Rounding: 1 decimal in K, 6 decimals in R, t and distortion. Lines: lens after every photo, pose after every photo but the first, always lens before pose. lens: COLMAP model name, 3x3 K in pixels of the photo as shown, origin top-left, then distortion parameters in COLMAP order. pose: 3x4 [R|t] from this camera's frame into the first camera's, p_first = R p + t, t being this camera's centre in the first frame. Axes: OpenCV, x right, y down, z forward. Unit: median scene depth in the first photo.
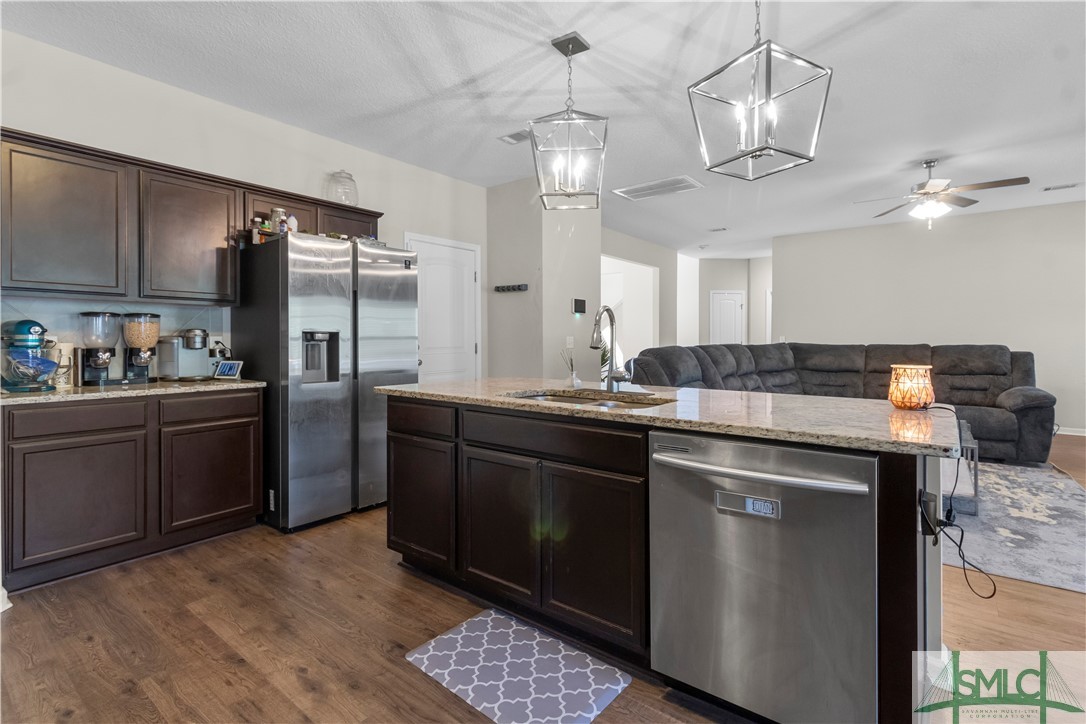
lens RADIAL K [[509.1, 0, 557.4], [0, 509.1, 340.0], [0, 0, 1]] dist [0.004849, 0.000033]
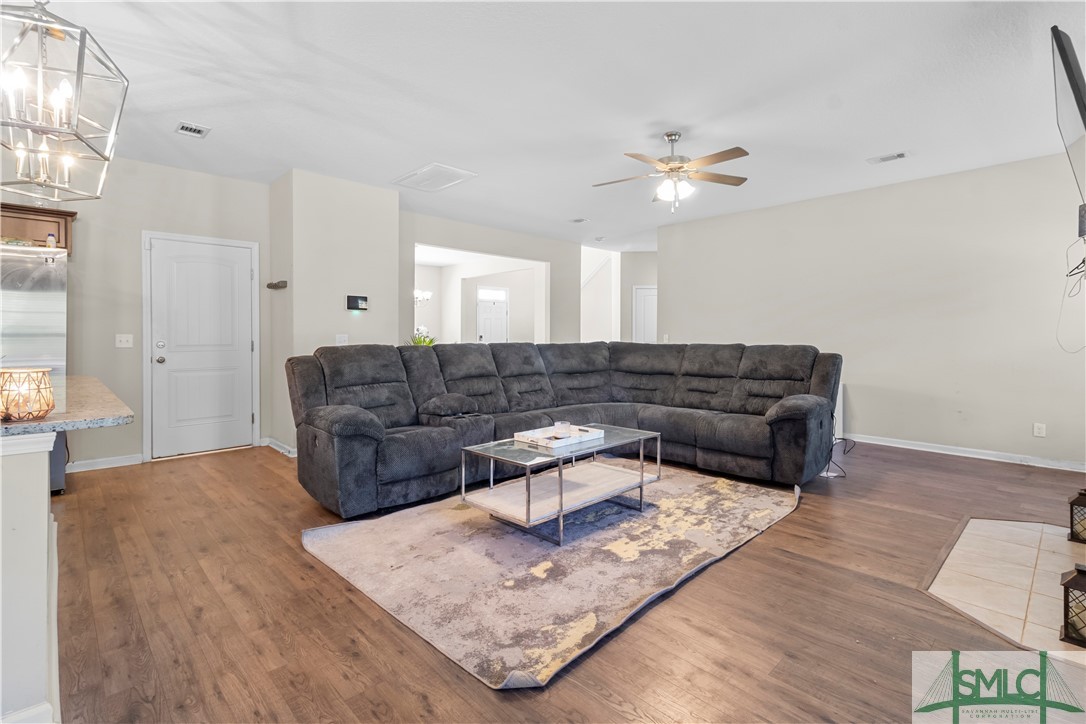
lens RADIAL K [[509.1, 0, 558.4], [0, 509.1, 335.7], [0, 0, 1]] dist [0.004849, 0.000033]
pose [[0.990111, 0.002535, -0.140266, 1.033795], [-0.003177, 0.999985, -0.004356, -0.001989], [0.140253, 0.004758, 0.990104, 0.175088]]
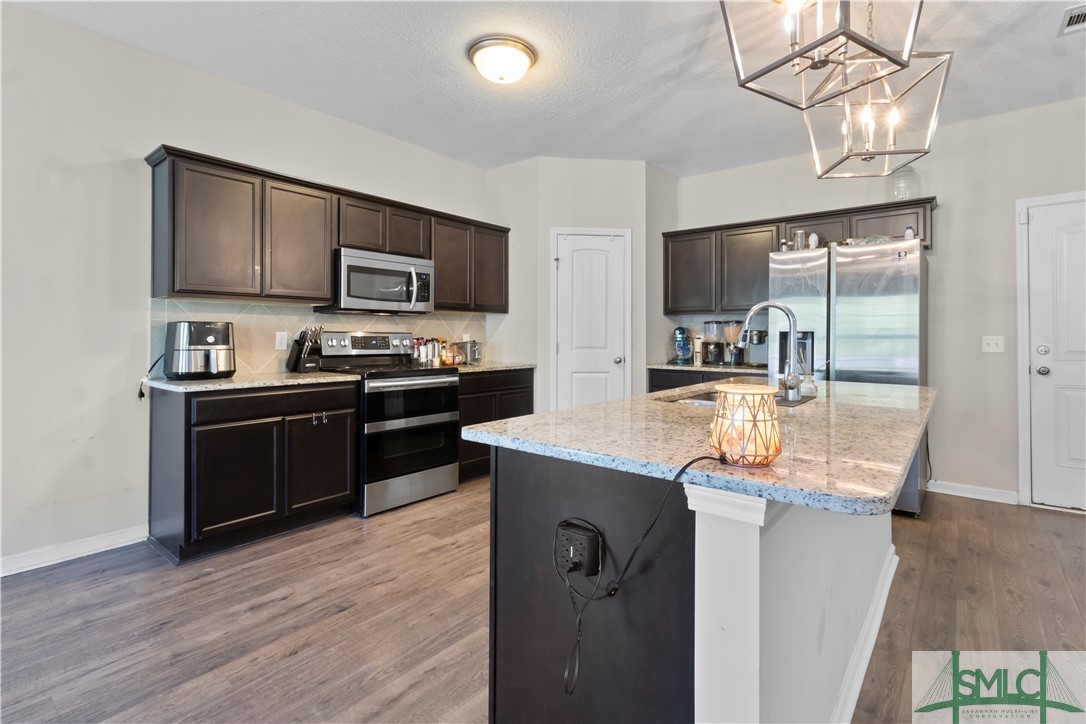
lens RADIAL K [[509.1, 0, 550.4], [0, 509.1, 333.1], [0, 0, 1]] dist [0.004849, 0.000033]
pose [[-0.027089, -0.004965, -0.999621, 0.775029], [-0.005524, 0.999973, -0.004817, -0.003418], [0.999618, 0.005391, -0.027116, 0.490674]]
